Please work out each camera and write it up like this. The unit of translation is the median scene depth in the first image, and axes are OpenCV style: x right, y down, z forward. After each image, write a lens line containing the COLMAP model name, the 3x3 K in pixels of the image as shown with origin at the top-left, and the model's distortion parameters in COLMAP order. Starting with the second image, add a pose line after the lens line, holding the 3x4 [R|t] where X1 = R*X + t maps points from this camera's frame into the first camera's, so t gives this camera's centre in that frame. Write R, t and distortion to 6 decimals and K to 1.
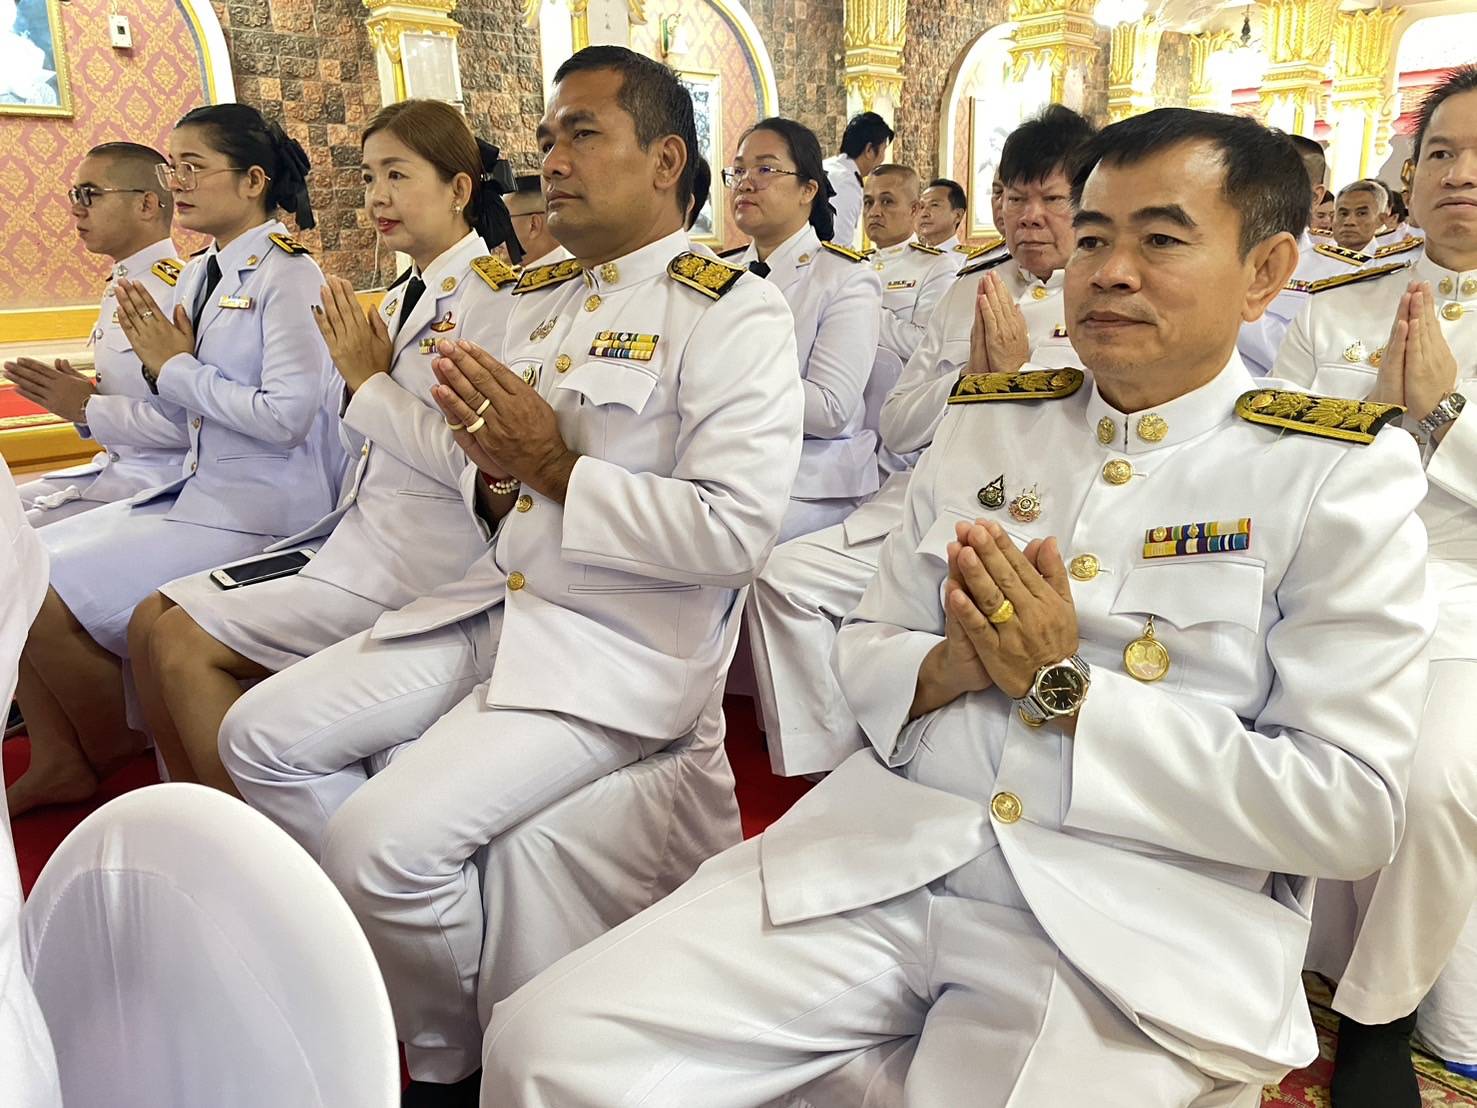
lens RADIAL K [[1145.9, 0, 738.3], [0, 1145.9, 554.4], [0, 0, 1]] dist [-0.018570, 0.002454]
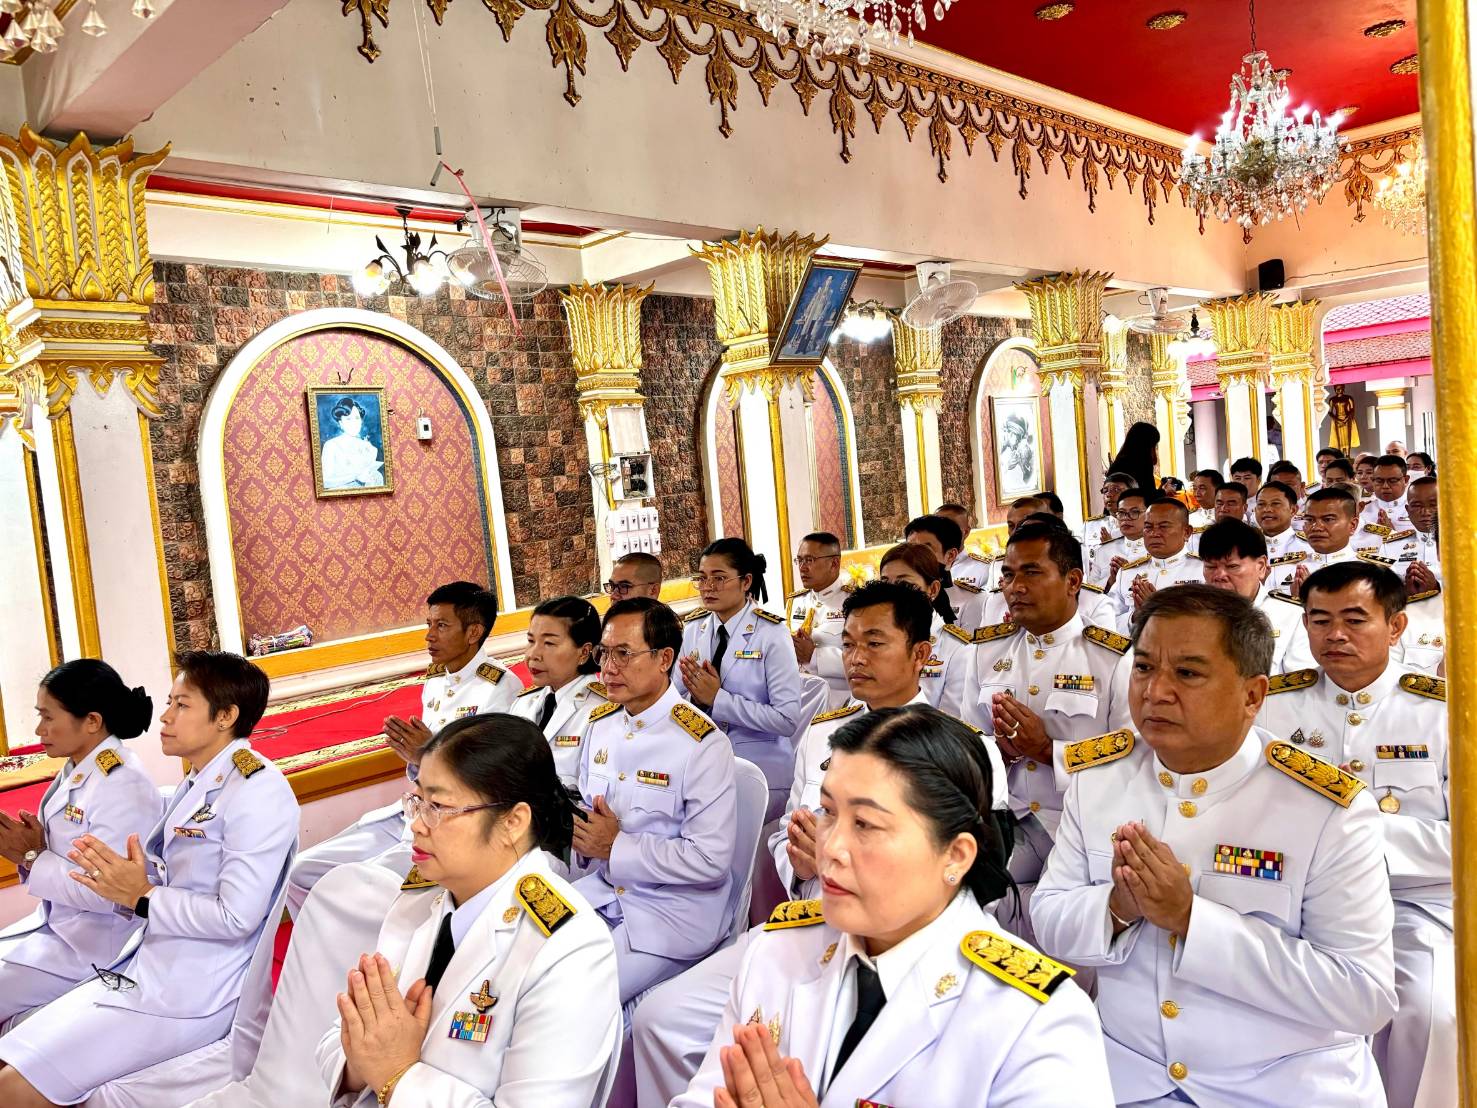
lens RADIAL K [[1145.9, 0, 699.0], [0, 1145.9, 537.5], [0, 0, 1]] dist [-0.018570, 0.002454]
pose [[0.997521, -0.068749, 0.015027, -0.215566], [0.070372, 0.974458, -0.213257, -0.014770], [0.000019, 0.213786, 0.976881, -0.275796]]
